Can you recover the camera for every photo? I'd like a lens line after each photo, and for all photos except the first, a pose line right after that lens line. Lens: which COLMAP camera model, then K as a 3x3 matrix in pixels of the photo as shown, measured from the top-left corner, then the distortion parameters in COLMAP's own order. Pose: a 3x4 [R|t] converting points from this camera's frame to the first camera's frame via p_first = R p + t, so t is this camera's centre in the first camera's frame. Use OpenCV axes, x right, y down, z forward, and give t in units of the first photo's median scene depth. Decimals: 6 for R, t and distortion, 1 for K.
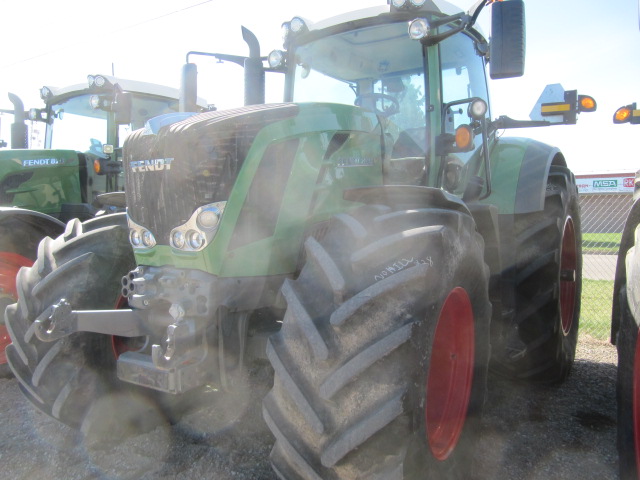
lens RADIAL K [[524.5, 0, 320.0], [0, 524.5, 240.0], [0, 0, 1]] dist [-0.050932, 0.020290]
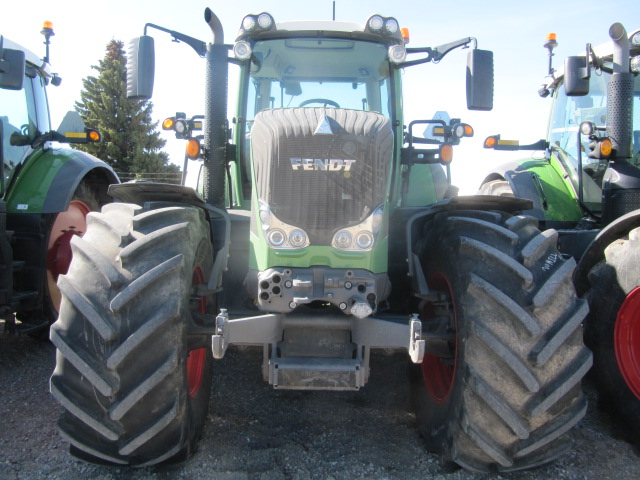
lens RADIAL K [[524.5, 0, 320.0], [0, 524.5, 240.0], [0, 0, 1]] dist [-0.050932, 0.020290]
pose [[0.834565, -0.008449, 0.550844, -0.526514], [-0.001609, 0.999841, 0.017773, -0.011402], [-0.550907, -0.015719, 0.834419, 0.107345]]
